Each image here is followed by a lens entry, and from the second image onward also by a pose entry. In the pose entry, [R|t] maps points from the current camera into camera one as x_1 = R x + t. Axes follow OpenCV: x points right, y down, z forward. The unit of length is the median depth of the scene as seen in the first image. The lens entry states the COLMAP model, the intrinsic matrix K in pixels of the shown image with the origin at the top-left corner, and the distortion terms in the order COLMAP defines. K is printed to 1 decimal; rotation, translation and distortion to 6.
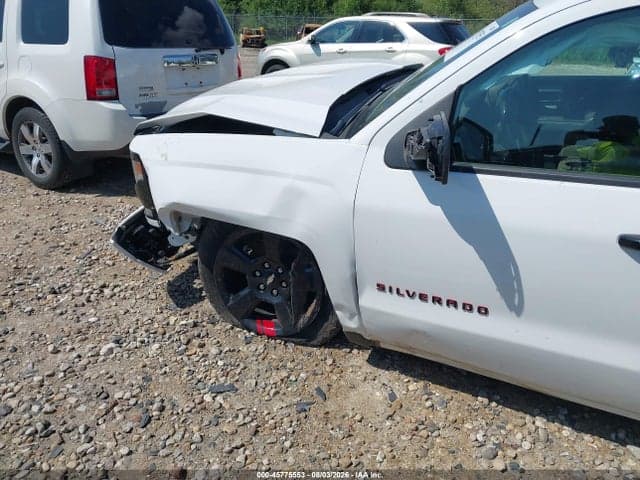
lens RADIAL K [[509.2, 0, 317.1], [0, 509.2, 227.1], [0, 0, 1]] dist [0.014171, -0.011376]
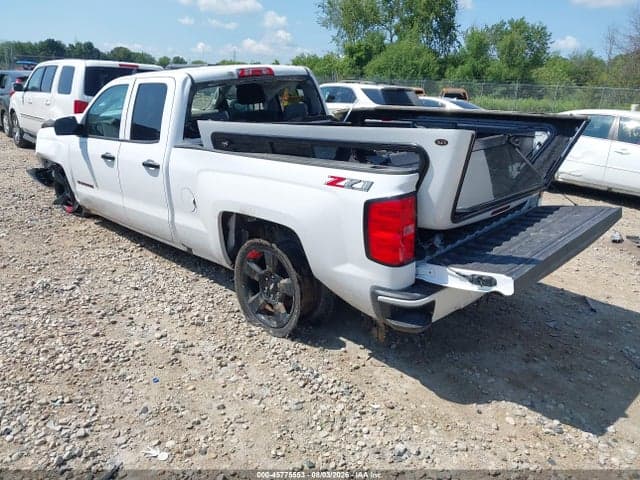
lens RADIAL K [[509.2, 0, 317.1], [0, 509.2, 227.1], [0, 0, 1]] dist [0.014171, -0.011376]
pose [[0.958837, 0.098751, -0.266232, 1.808479], [-0.126699, 0.987860, -0.089888, 0.379689], [0.254123, 0.119919, 0.959709, -1.091986]]
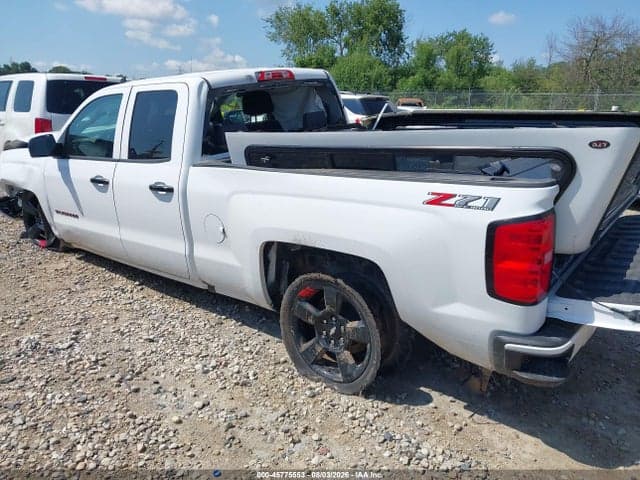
lens RADIAL K [[509.2, 0, 317.1], [0, 509.2, 227.1], [0, 0, 1]] dist [0.014171, -0.011376]
pose [[0.982383, 0.042989, -0.181868, 1.469899], [-0.066326, 0.990032, -0.124246, 0.342422], [0.174714, 0.134120, 0.975442, -0.897275]]
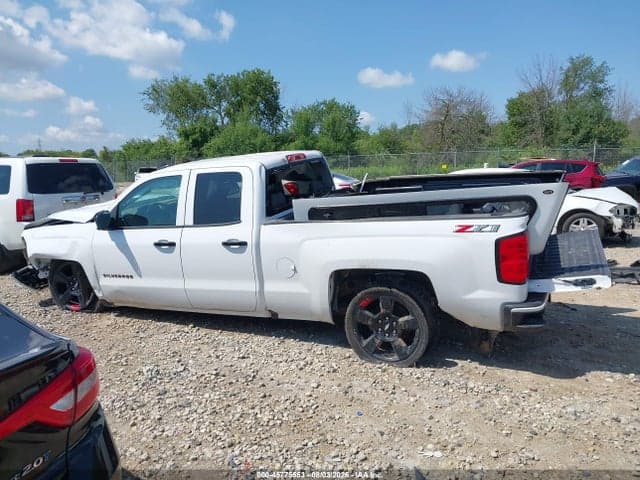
lens RADIAL K [[508.0, 0, 318.5], [0, 508.0, 222.3], [0, 0, 1]] dist [0.103889, -0.230199]
pose [[0.997394, -0.051040, 0.050992, 0.976573], [0.062332, 0.965513, -0.252782, 0.521074], [-0.036331, 0.255302, 0.966179, -1.502728]]
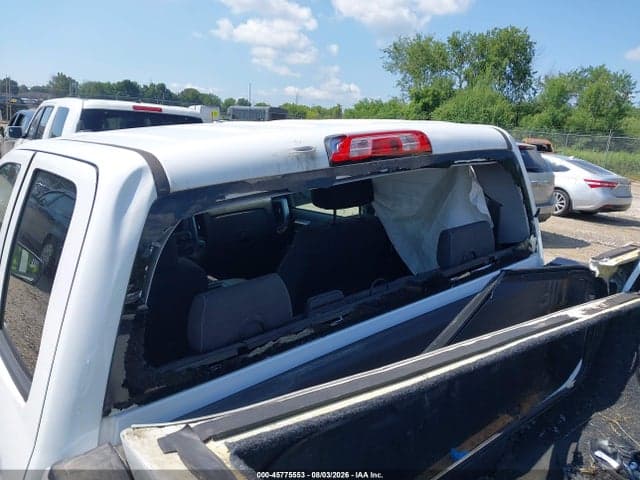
lens RADIAL K [[509.2, 0, 317.1], [0, 509.2, 227.1], [0, 0, 1]] dist [0.014171, -0.011376]
pose [[0.920511, 0.121815, -0.371242, 1.181265], [-0.189402, 0.970175, -0.151287, -0.140088], [0.341741, 0.209575, 0.916129, 0.061133]]
